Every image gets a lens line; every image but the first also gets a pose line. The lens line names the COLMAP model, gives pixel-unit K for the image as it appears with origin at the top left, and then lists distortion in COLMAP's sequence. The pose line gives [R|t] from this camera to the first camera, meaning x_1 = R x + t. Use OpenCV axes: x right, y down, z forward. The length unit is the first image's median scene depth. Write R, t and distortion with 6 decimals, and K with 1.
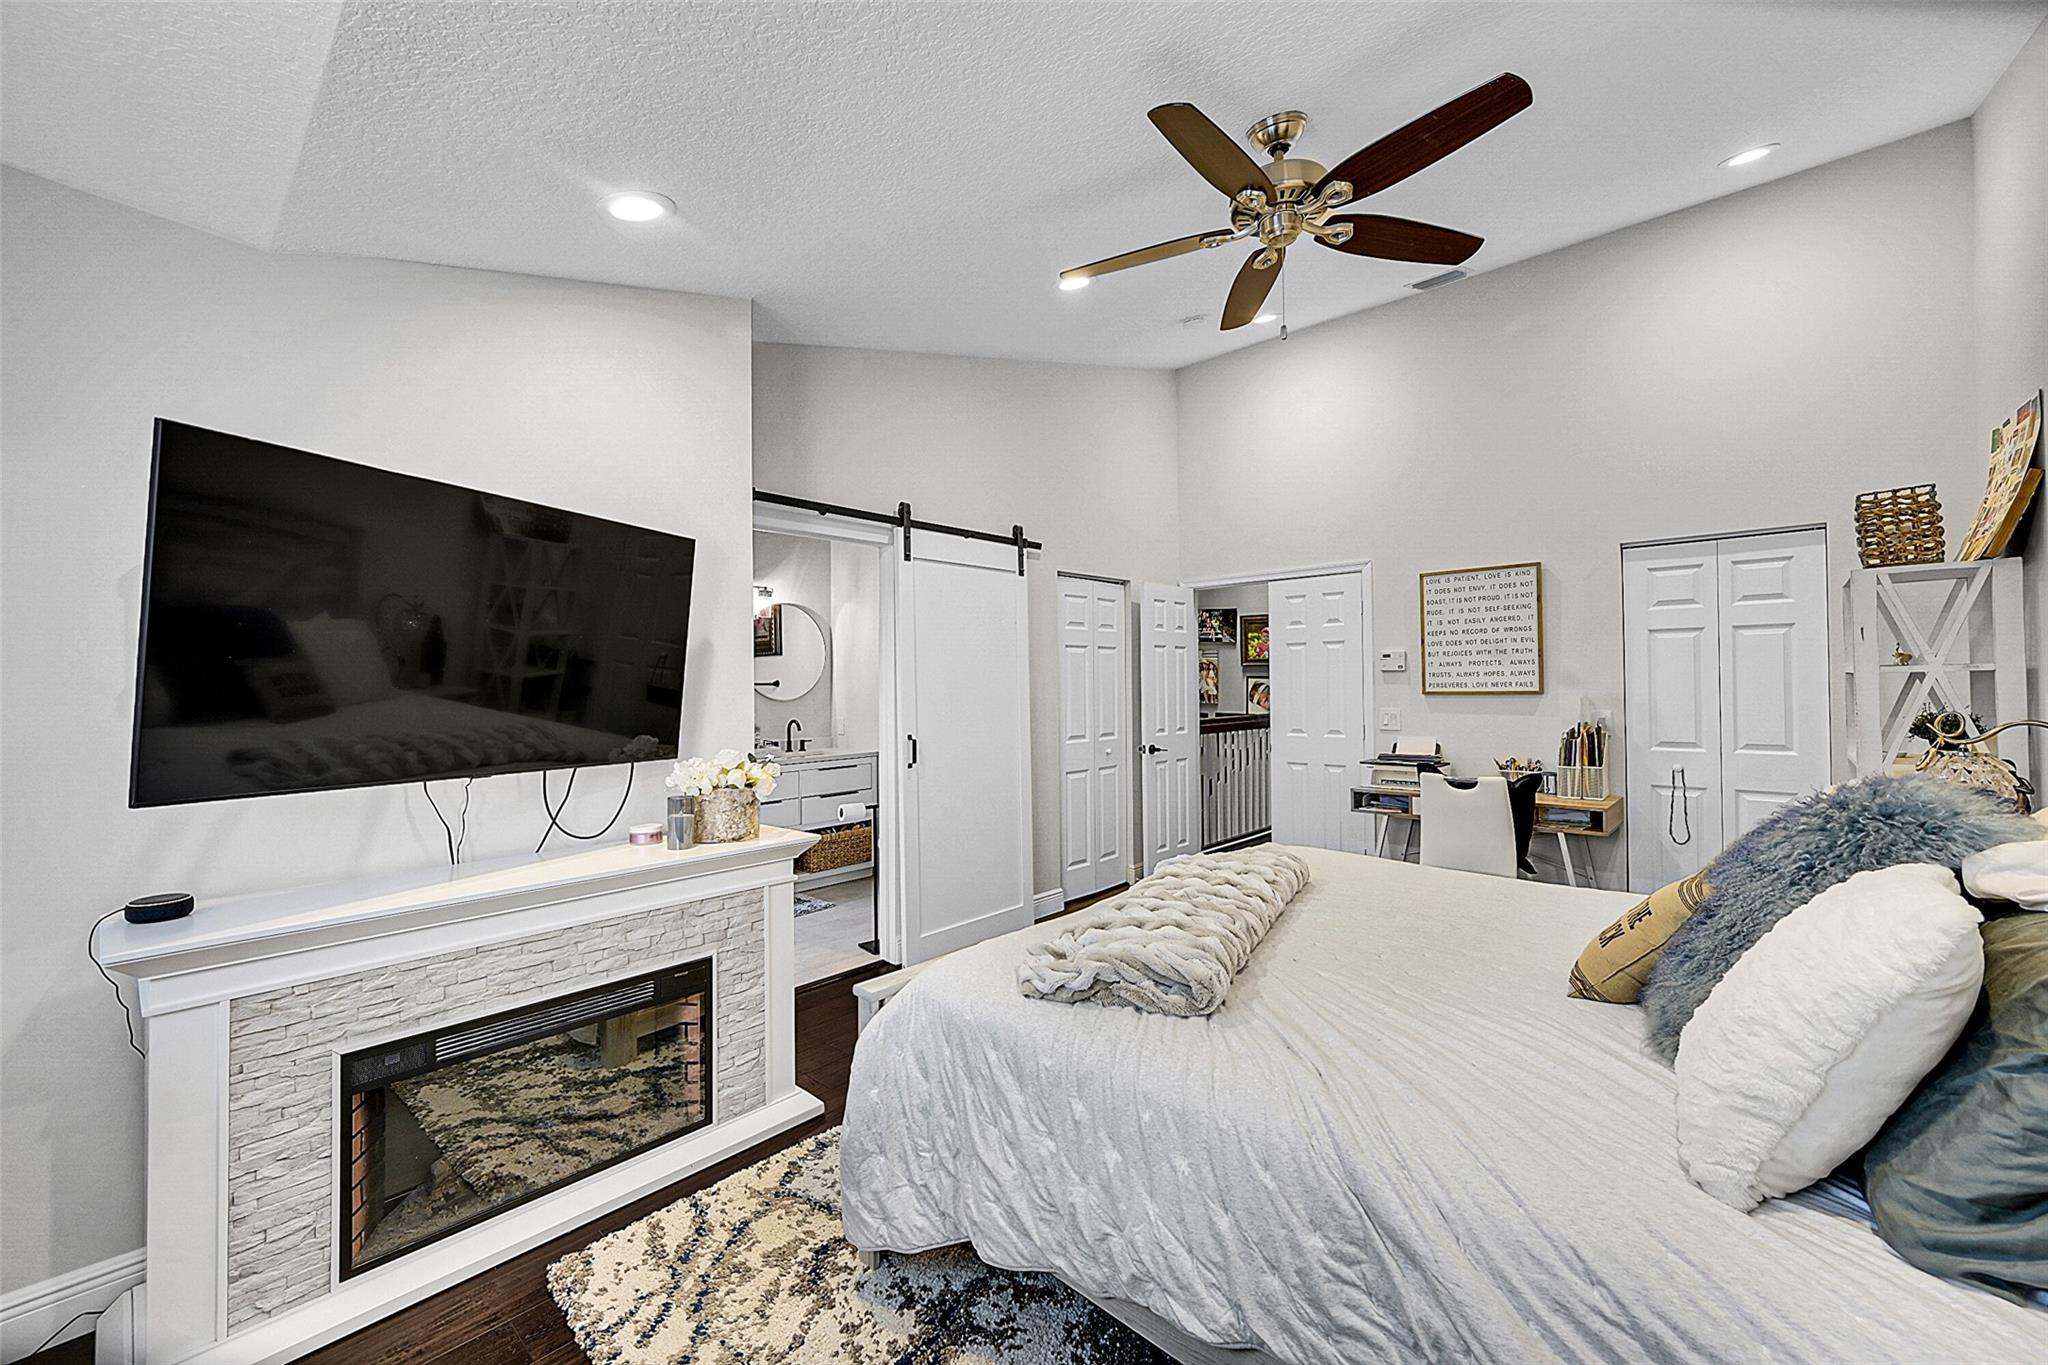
lens RADIAL K [[820.8, 0, 1022.8], [0, 820.8, 680.8], [0, 0, 1]] dist [0.001163, 0.000513]
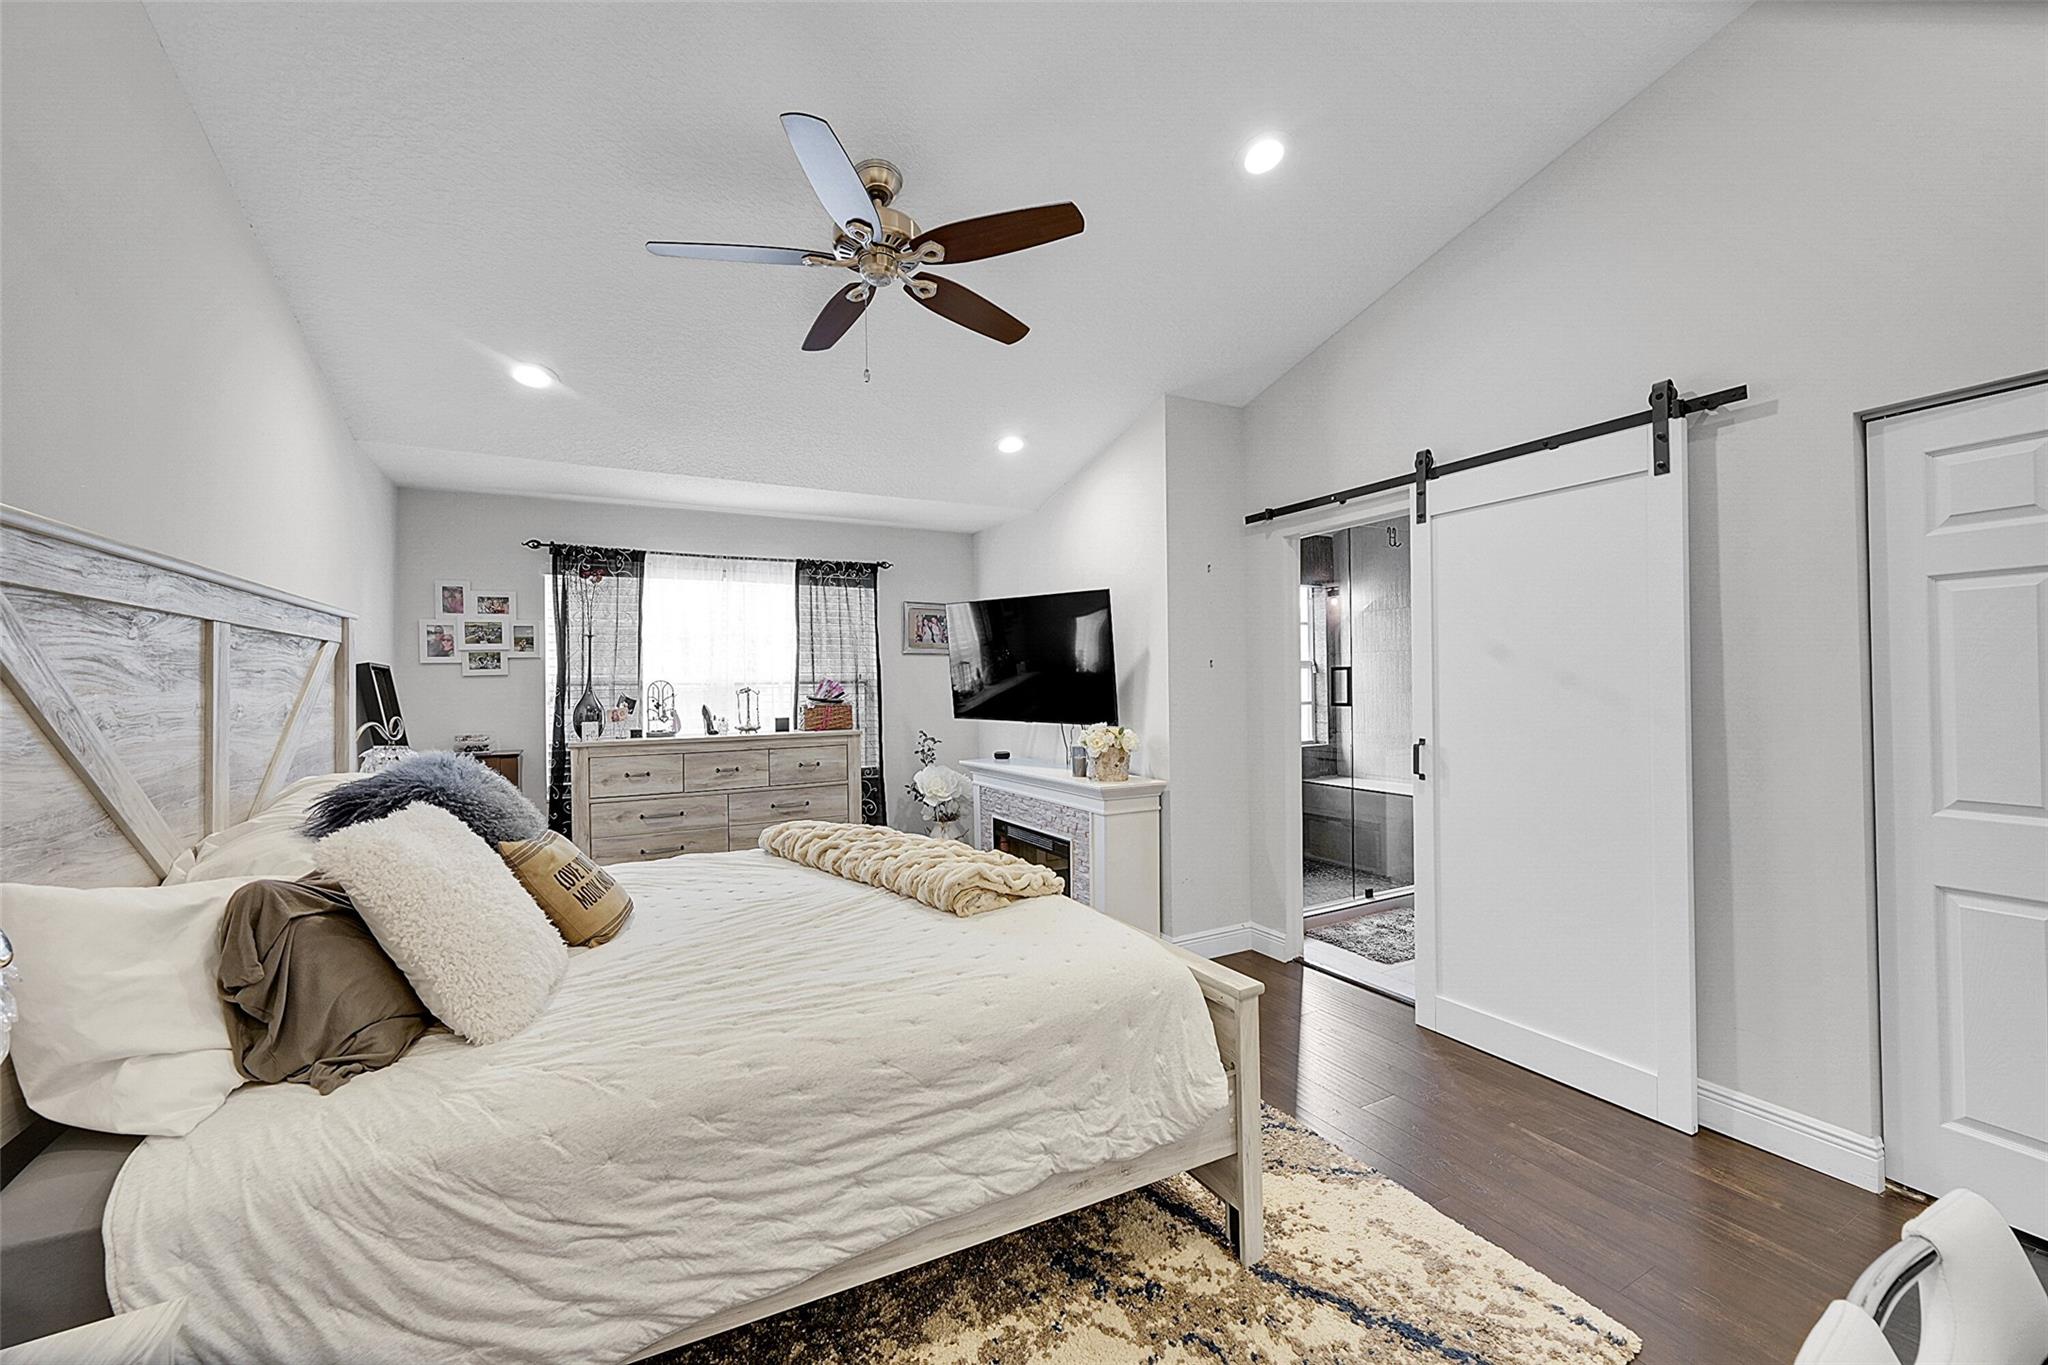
lens RADIAL K [[807.2, 0, 1028.1], [0, 807.2, 680.4], [0, 0, 1]] dist [-0.001793, 0.000266]
pose [[-0.325838, 0.008348, -0.945389, 1.198698], [0.021162, 0.999775, 0.001535, -0.000703], [0.945189, -0.019506, -0.325941, 1.444343]]
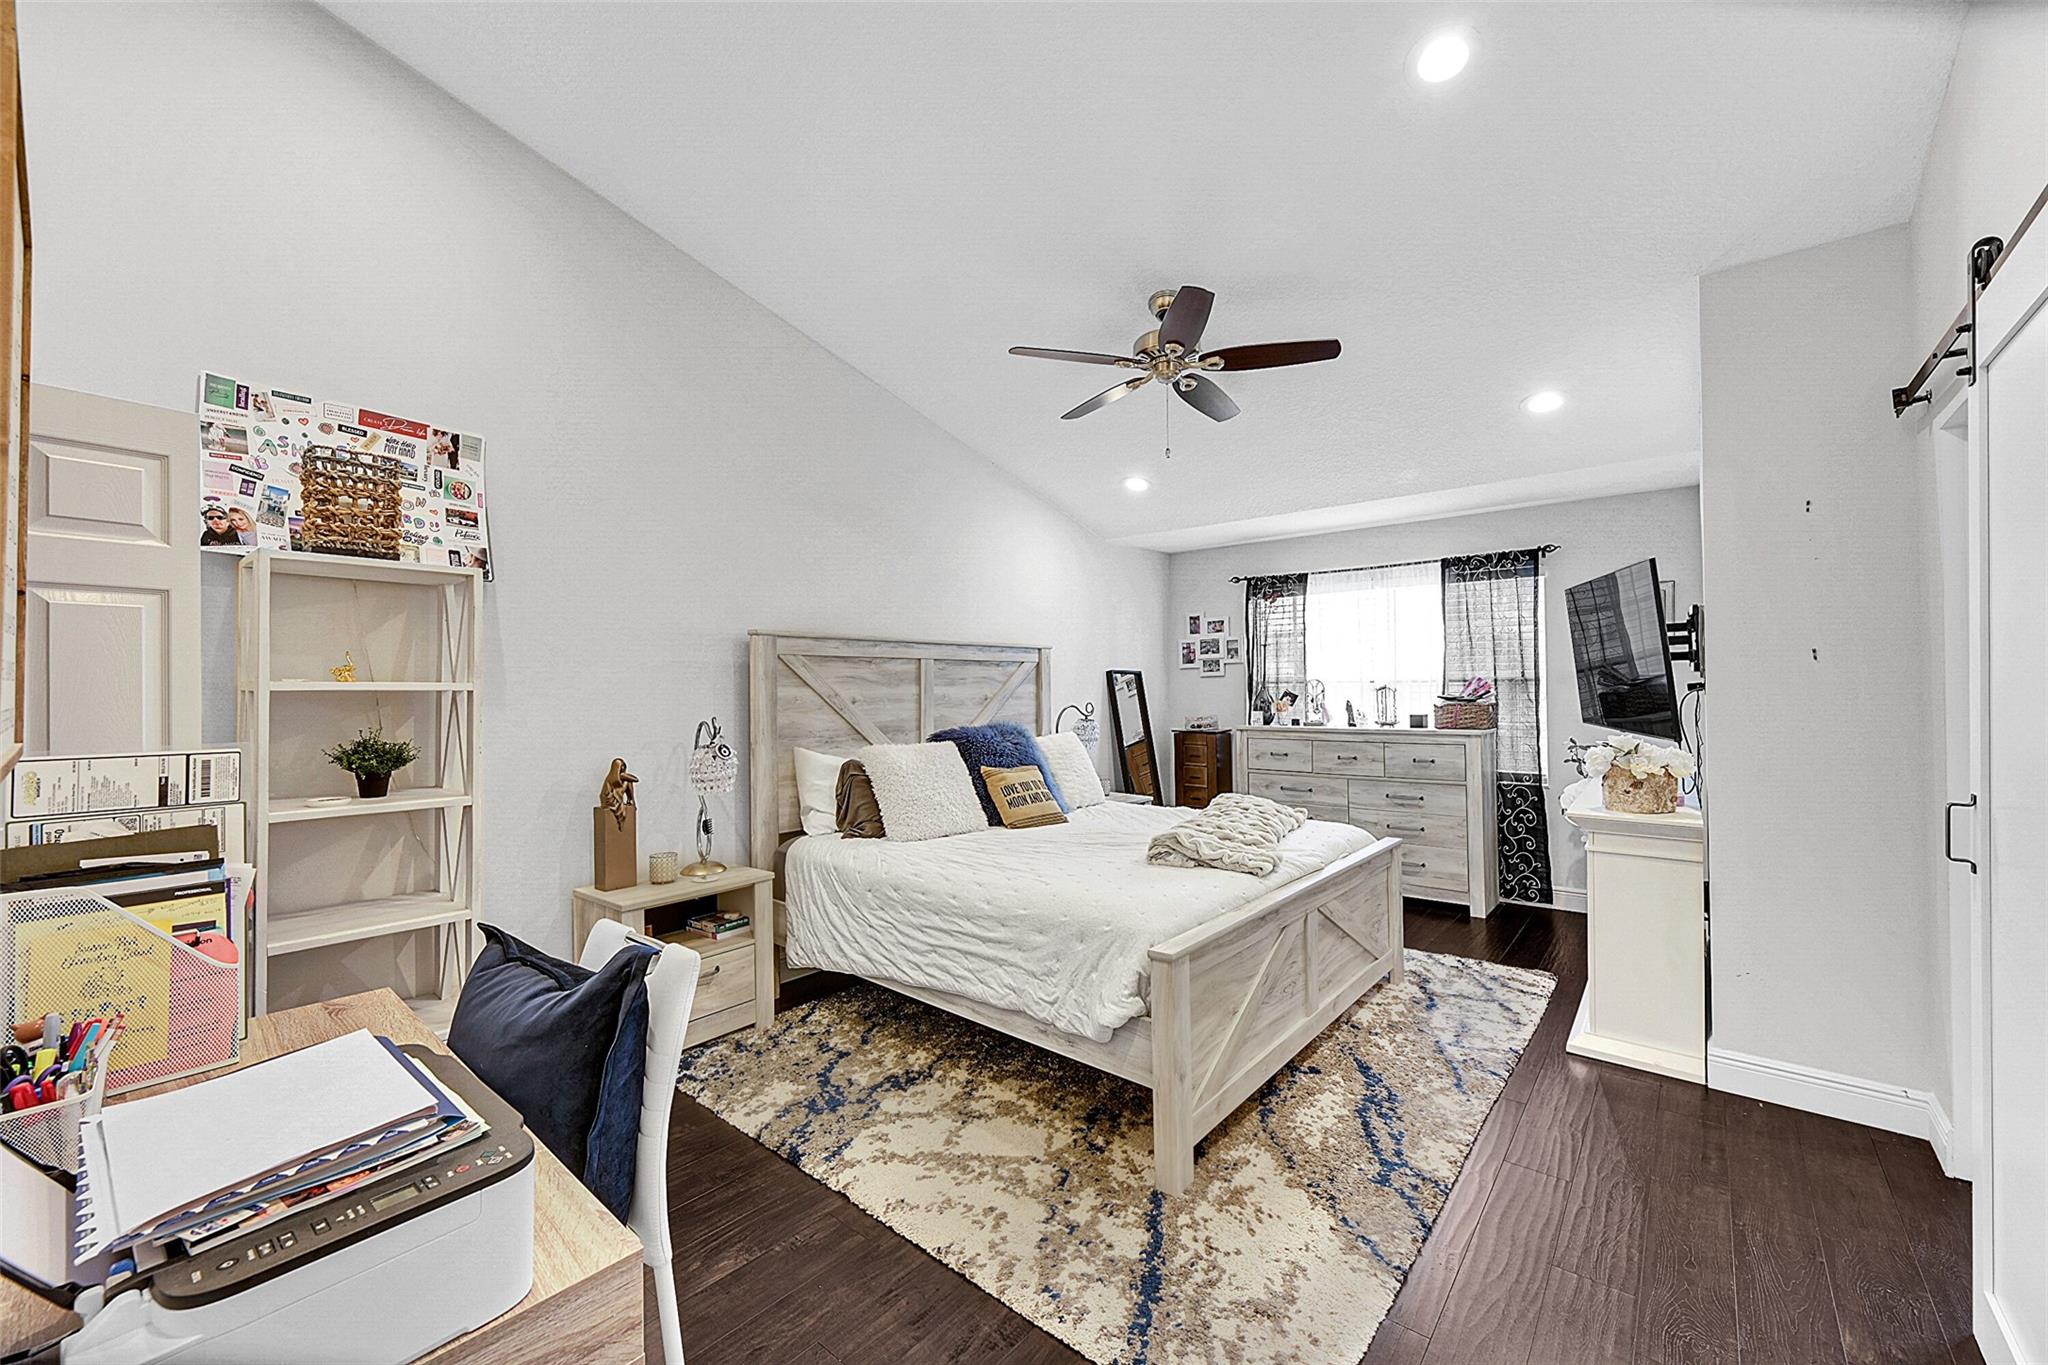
lens RADIAL K [[807.2, 0, 1028.1], [0, 807.2, 680.4], [0, 0, 1]] dist [-0.001793, 0.000266]
pose [[-0.998808, 0.016665, -0.045879, 0.598574], [0.017381, 0.999733, -0.015247, 0.008309], [0.045612, -0.016026, -0.998831, 2.259878]]
